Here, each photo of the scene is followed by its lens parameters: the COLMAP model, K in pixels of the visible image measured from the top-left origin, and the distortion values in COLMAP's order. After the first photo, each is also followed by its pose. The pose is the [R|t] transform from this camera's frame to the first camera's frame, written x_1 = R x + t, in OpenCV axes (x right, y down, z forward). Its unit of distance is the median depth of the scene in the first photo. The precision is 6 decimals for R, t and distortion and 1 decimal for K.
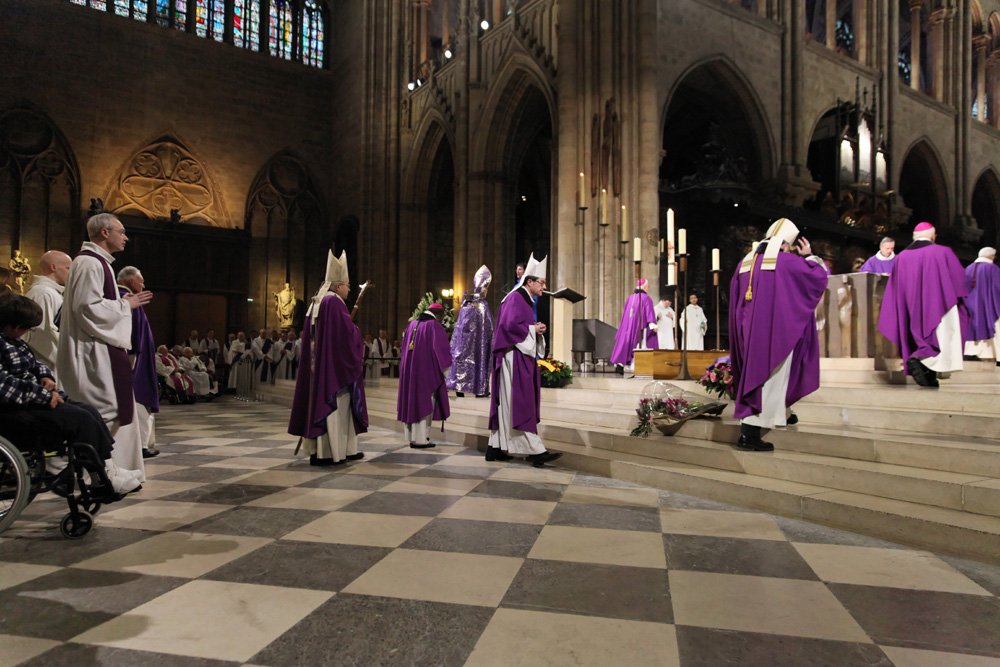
lens RADIAL K [[666.6, 0, 500.0], [0, 666.6, 333.5], [0, 0, 1]] dist [-0.001575, 0.024825]
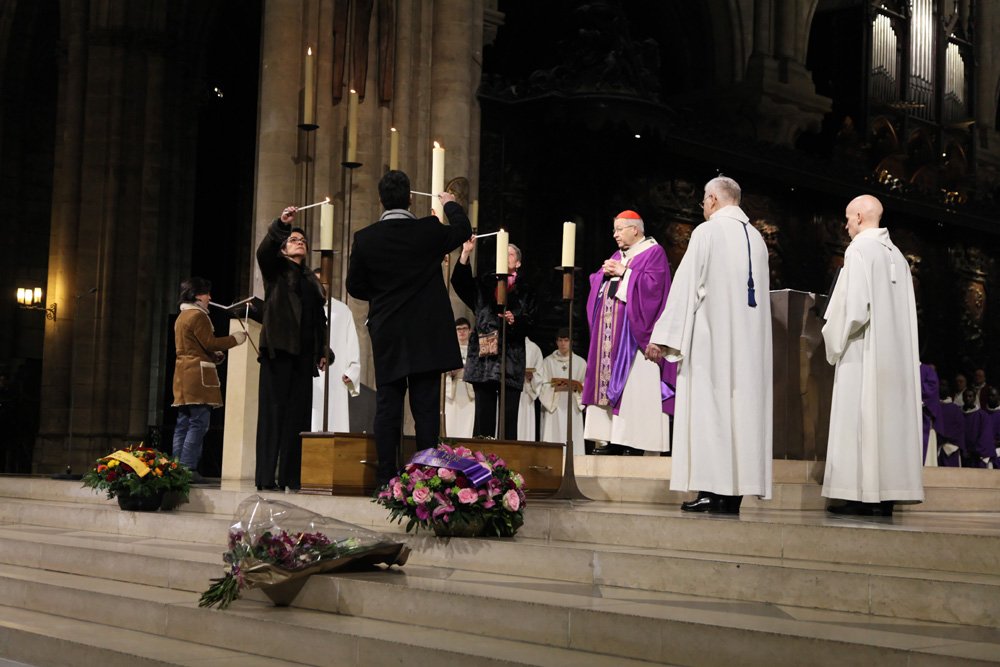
lens RADIAL K [[1517.4, 0, 500.0], [0, 1517.4, 333.5], [0, 0, 1]] dist [0.044684, -0.017831]
pose [[0.985266, 0.031670, 0.168071, 0.062225], [-0.025194, 0.998861, -0.040527, -0.002799], [-0.169163, 0.035696, 0.984941, -0.047351]]
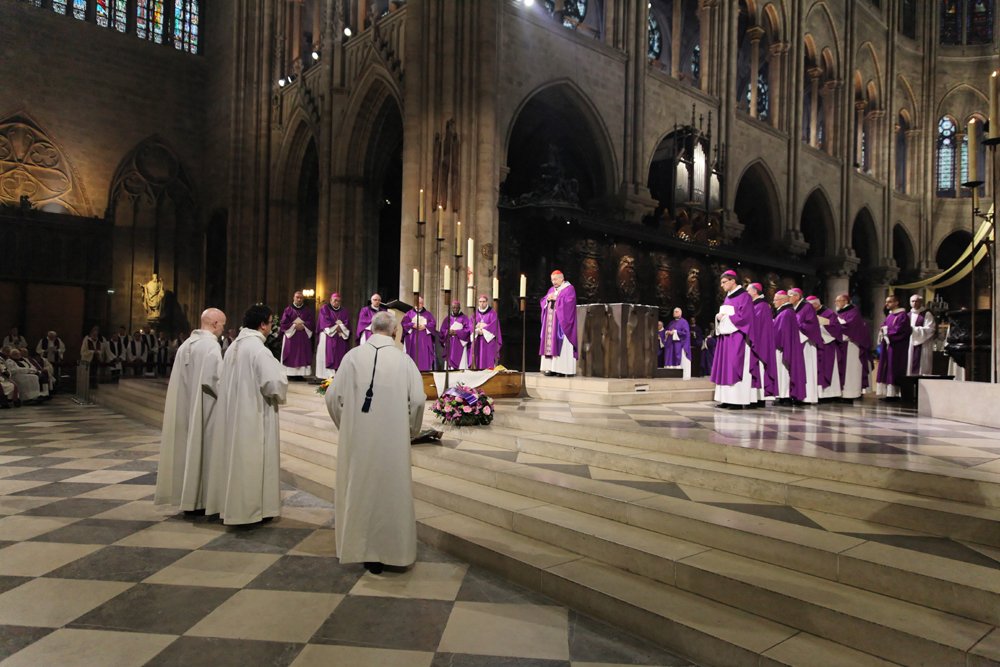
lens RADIAL K [[664.4, 0, 500.0], [0, 664.4, 333.5], [0, 0, 1]] dist [-0.006726, 0.025276]
pose [[0.991445, 0.013901, 0.129786, 0.085544], [-0.017148, 0.999566, 0.023933, -0.028929], [-0.129397, -0.025953, 0.991253, -0.054519]]
